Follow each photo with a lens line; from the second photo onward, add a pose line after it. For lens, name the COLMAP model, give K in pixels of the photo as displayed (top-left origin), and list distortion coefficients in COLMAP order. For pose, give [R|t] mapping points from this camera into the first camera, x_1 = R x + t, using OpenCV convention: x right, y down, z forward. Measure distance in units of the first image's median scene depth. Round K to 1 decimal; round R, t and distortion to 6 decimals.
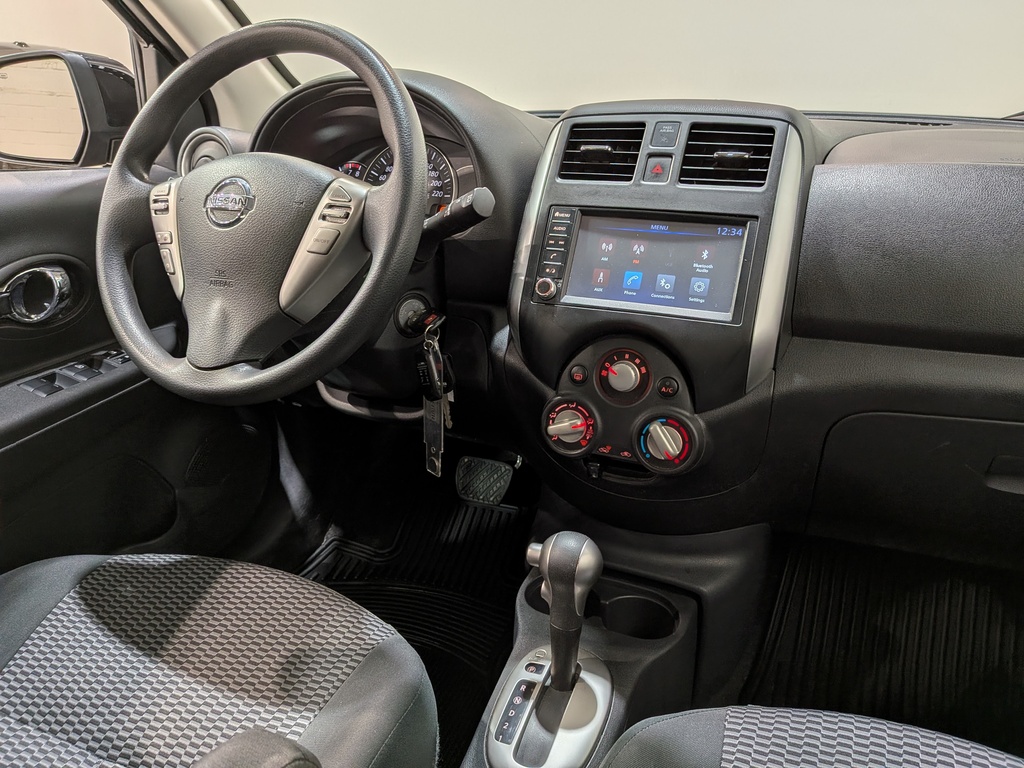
lens RADIAL K [[748.0, 0, 512.7], [0, 748.0, 385.7], [0, 0, 1]] dist [0.091812, -0.133853]
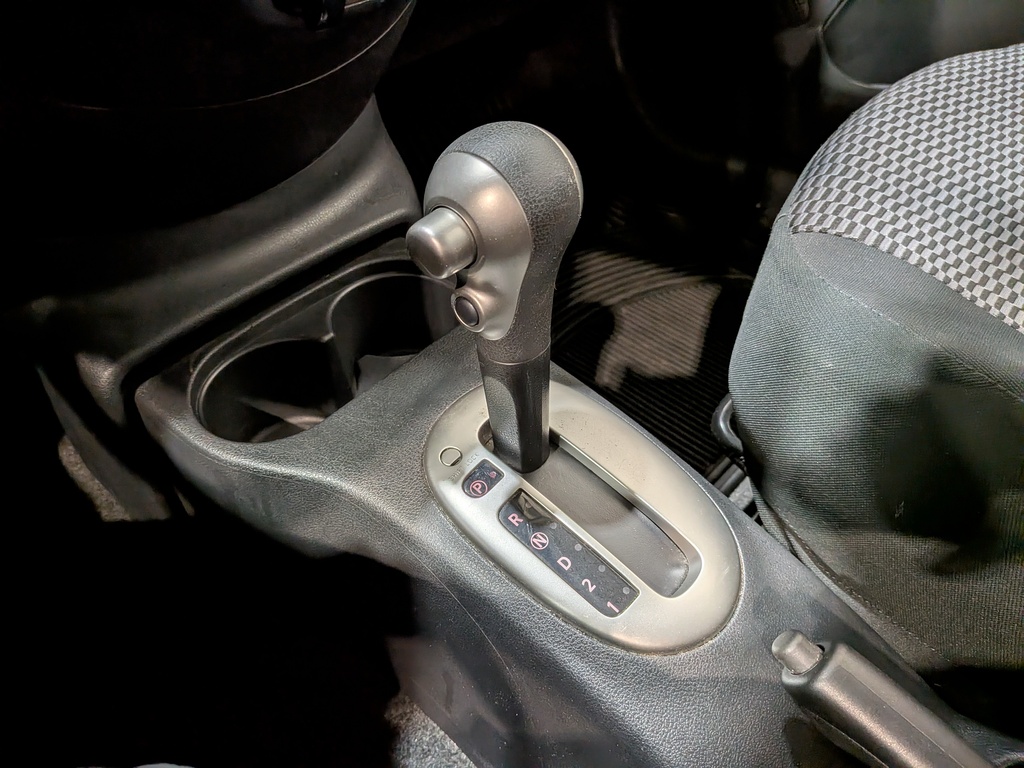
lens RADIAL K [[743.6, 0, 508.0], [0, 743.6, 391.7], [0, 0, 1]] dist [0.113666, -0.222872]
pose [[0.315206, -0.668428, 0.673684, -0.241975], [0.343894, 0.742074, 0.575381, 0.080207], [-0.884524, 0.050312, 0.463775, 0.791326]]
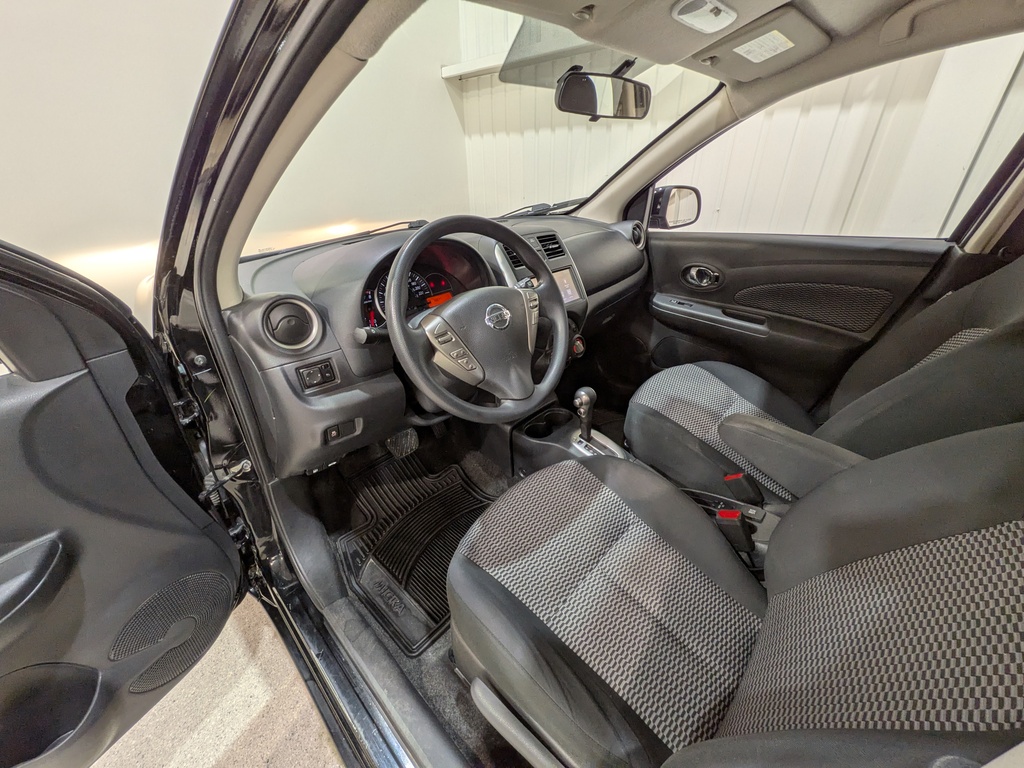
lens RADIAL K [[413.8, 0, 512.0], [0, 413.8, 384.0], [0, 0, 1]] dist [0.001194, 0.000209]
pose [[0.366470, -0.448936, 0.814958, -1.214008], [0.367184, 0.874584, 0.316667, -0.384257], [-0.854913, 0.183191, 0.485351, 0.457969]]
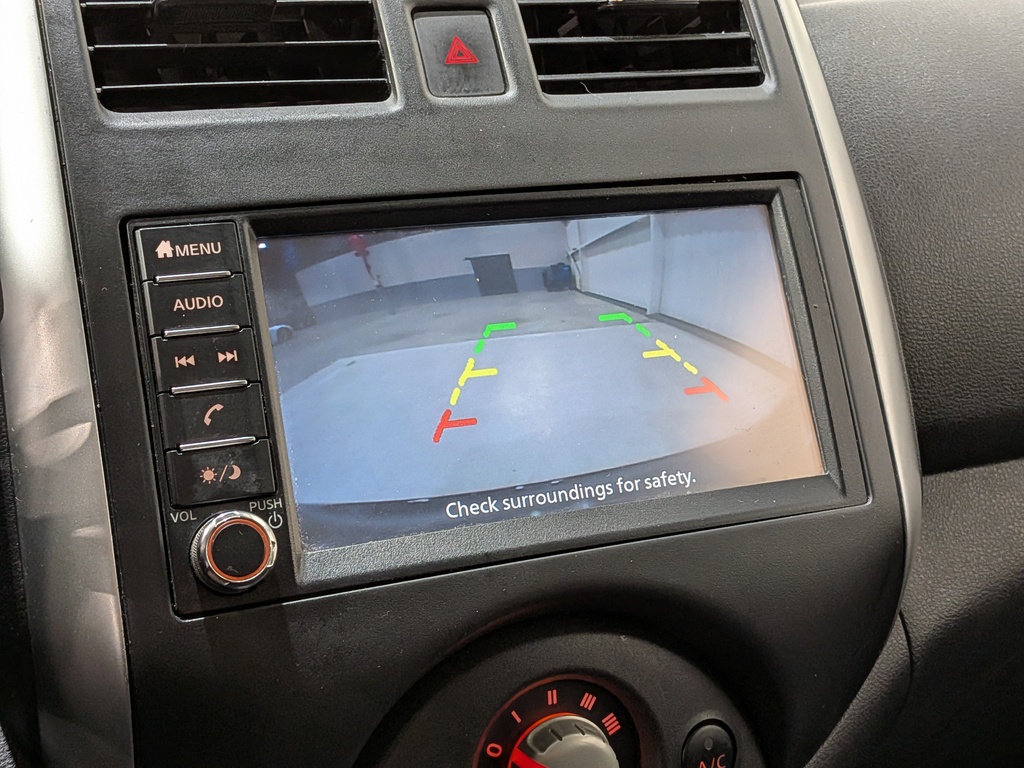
lens RADIAL K [[1462.6, 0, 512.8], [0, 1462.6, 364.5], [0, 0, 1]] dist [0.032427, 0.036536]
pose [[0.700063, -0.214541, 0.681090, -0.206620], [0.247585, 0.967560, 0.050296, -0.190558], [-0.669786, 0.133417, 0.730470, 0.578961]]
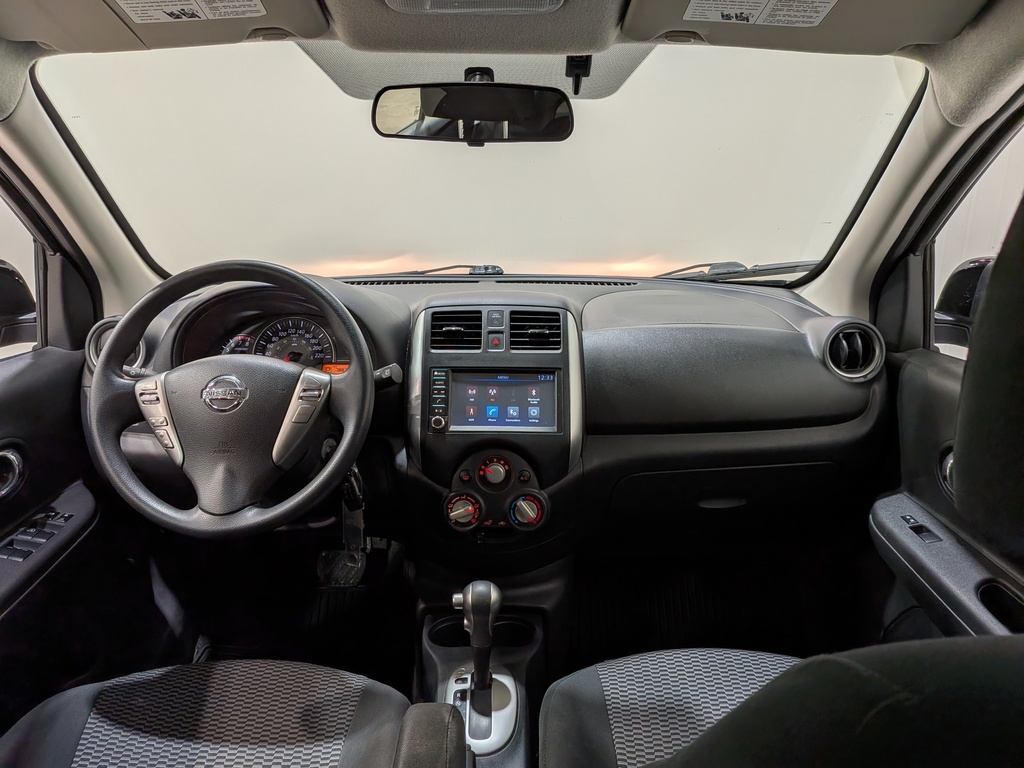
lens RADIAL K [[749.8, 0, 495.1], [0, 749.8, 392.4], [0, 0, 1]] dist [0.092193, -0.166855]
pose [[0.923864, -0.108284, 0.367082, -0.398782], [0.139089, 0.988554, -0.058446, -0.086180], [-0.356552, 0.105053, 0.928350, -0.455397]]
